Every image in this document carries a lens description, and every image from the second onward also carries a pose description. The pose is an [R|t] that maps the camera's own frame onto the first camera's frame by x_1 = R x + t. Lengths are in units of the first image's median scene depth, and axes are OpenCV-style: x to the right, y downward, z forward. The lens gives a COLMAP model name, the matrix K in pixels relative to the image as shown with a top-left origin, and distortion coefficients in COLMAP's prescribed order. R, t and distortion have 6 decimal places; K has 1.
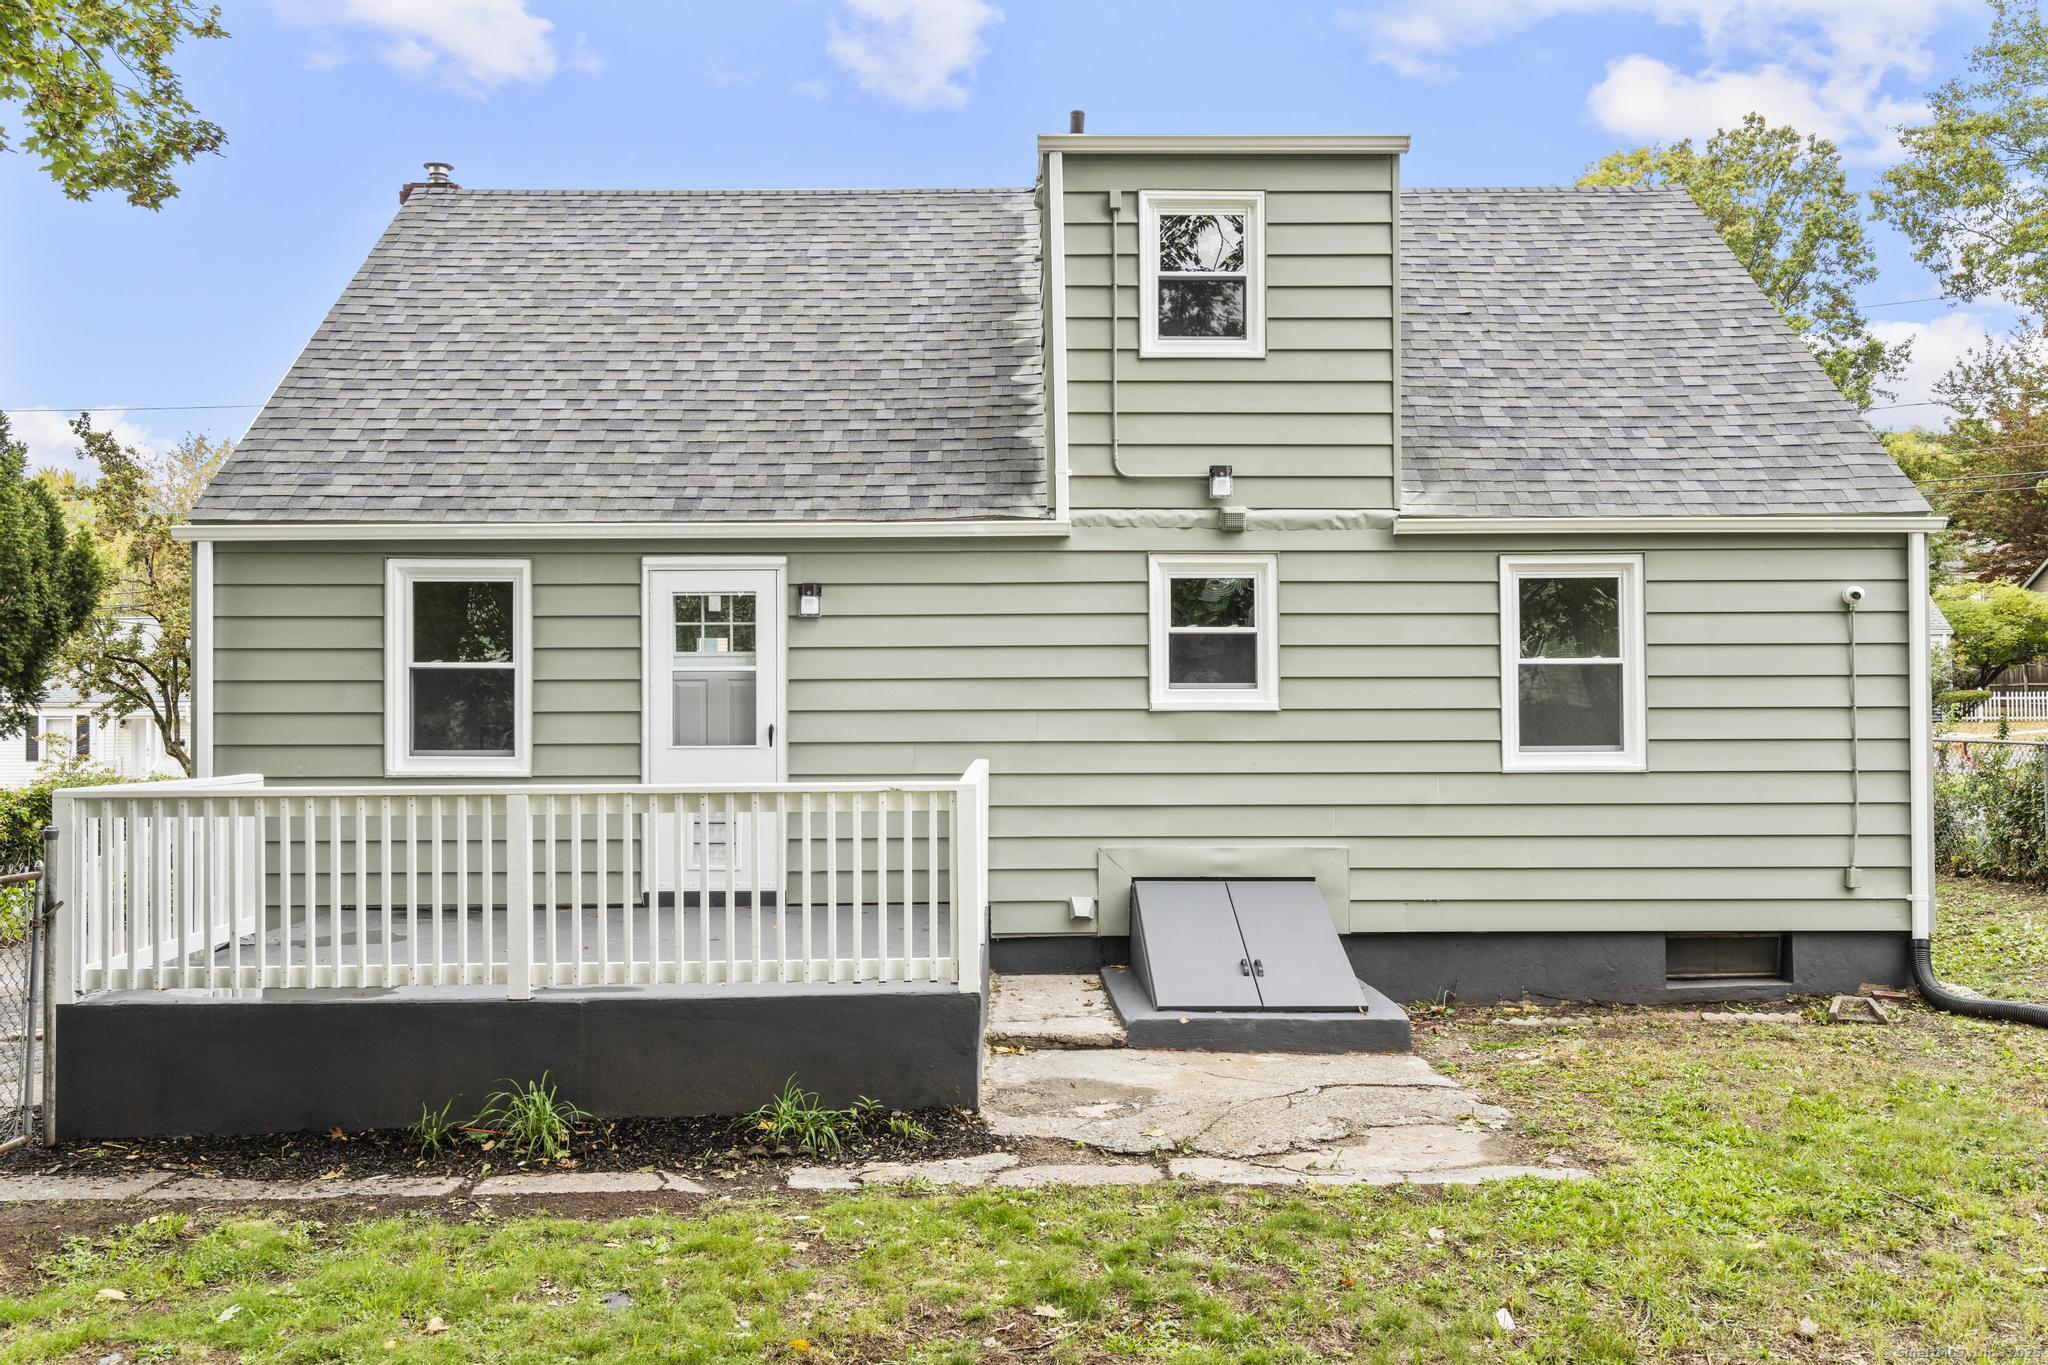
lens RADIAL K [[1726.4, 0, 1025.9], [0, 1726.4, 679.7], [0, 0, 1]] dist [0.012319, -0.013330]
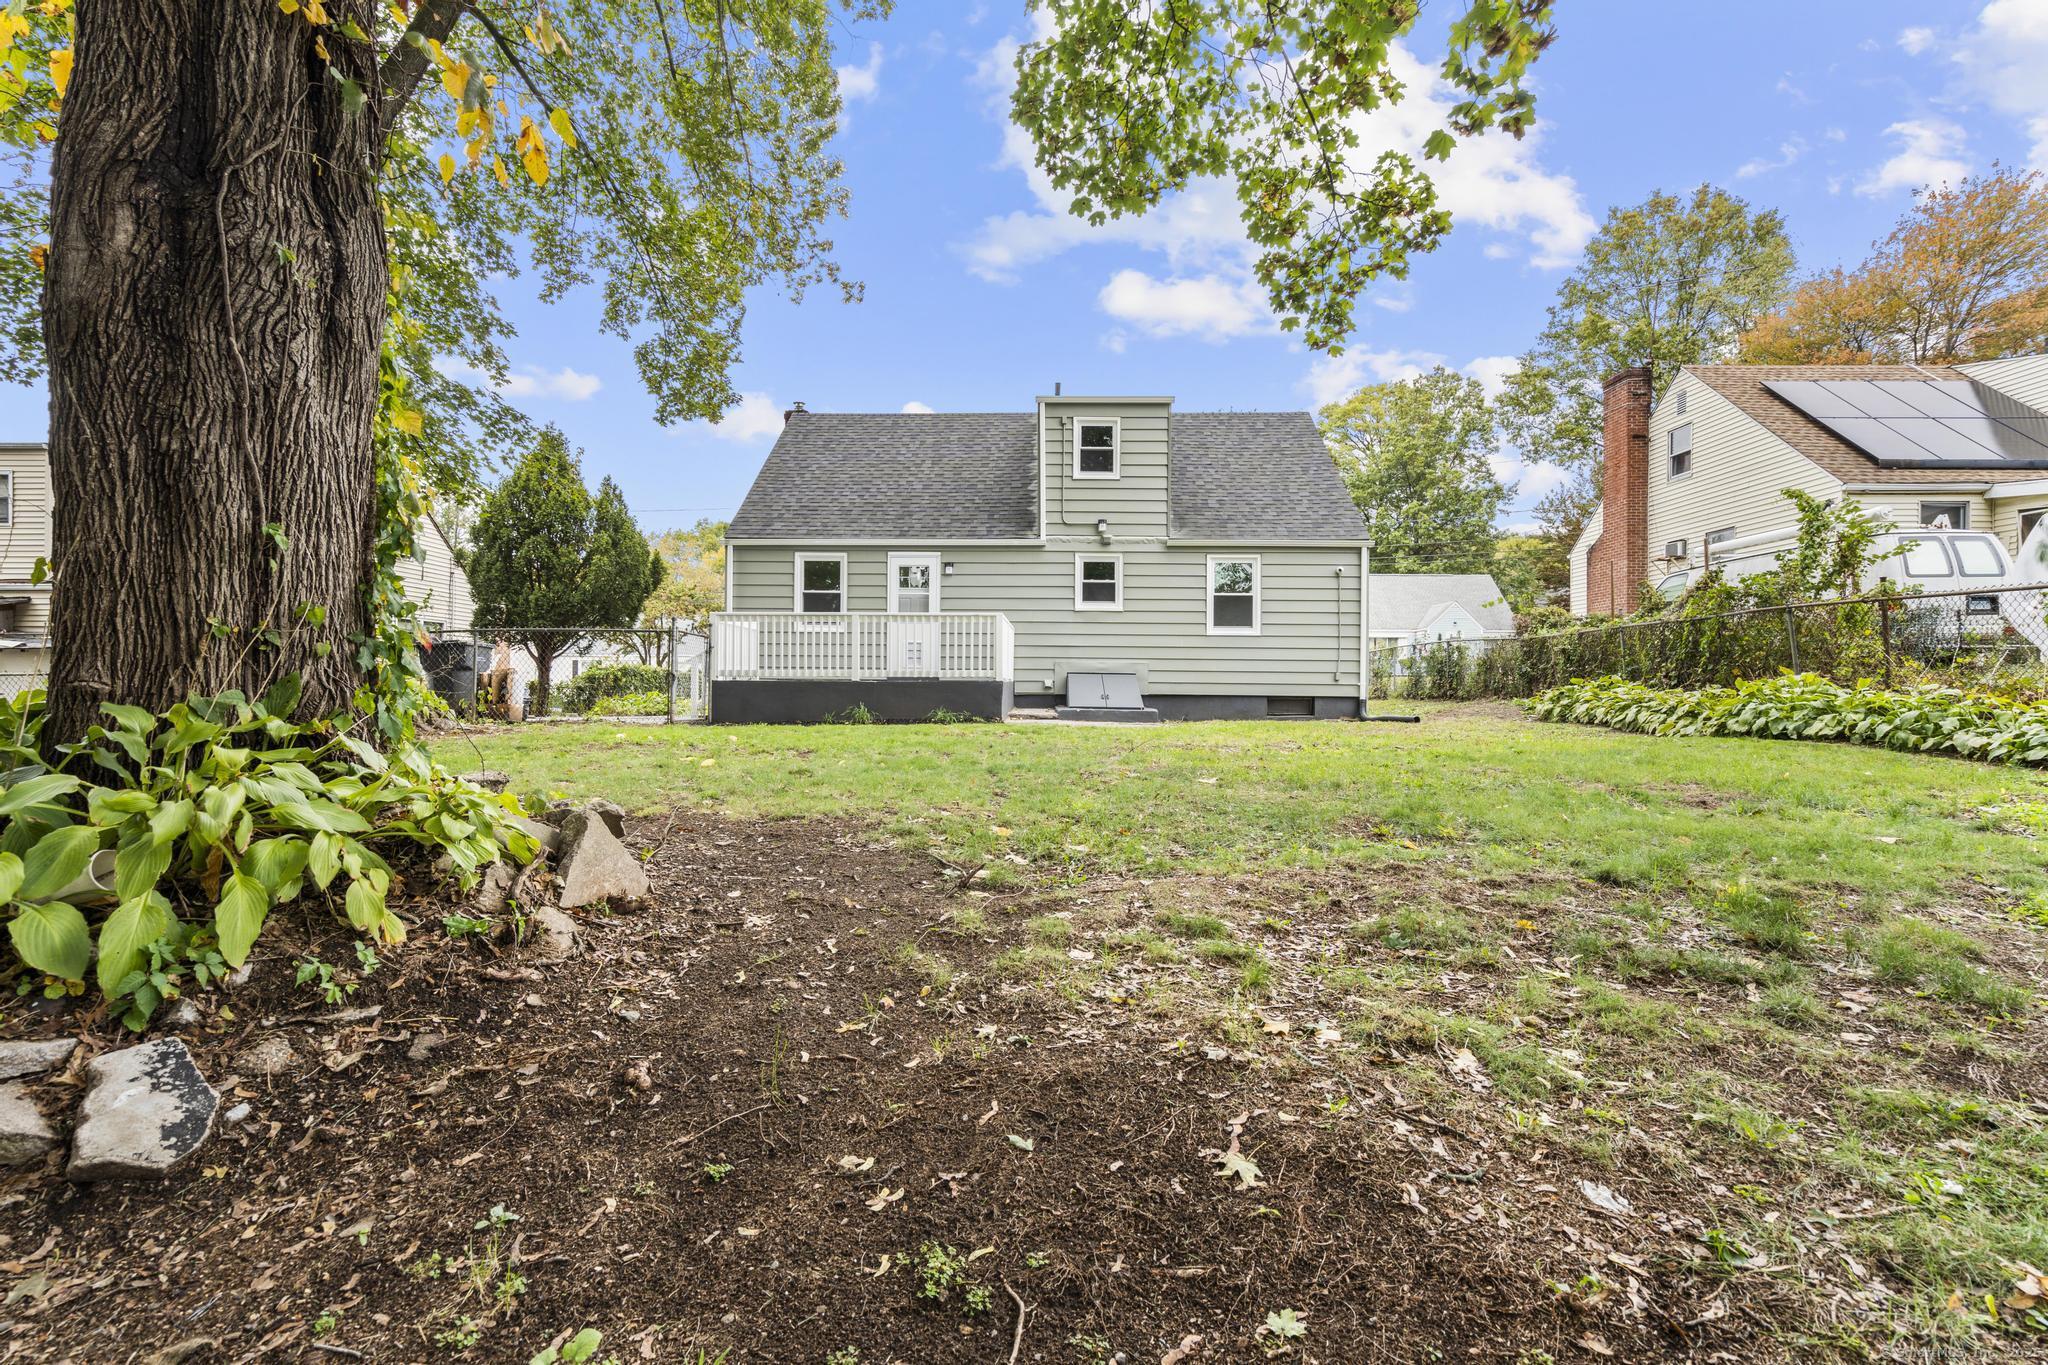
lens RADIAL K [[939.8, 0, 1021.2], [0, 939.8, 684.8], [0, 0, 1]] dist [-0.000001, 0.000153]
pose [[0.998951, 0.013629, -0.043709, 0.053108], [-0.012916, 0.999780, 0.016556, 0.108055], [0.043925, -0.015974, 0.998907, -0.459360]]
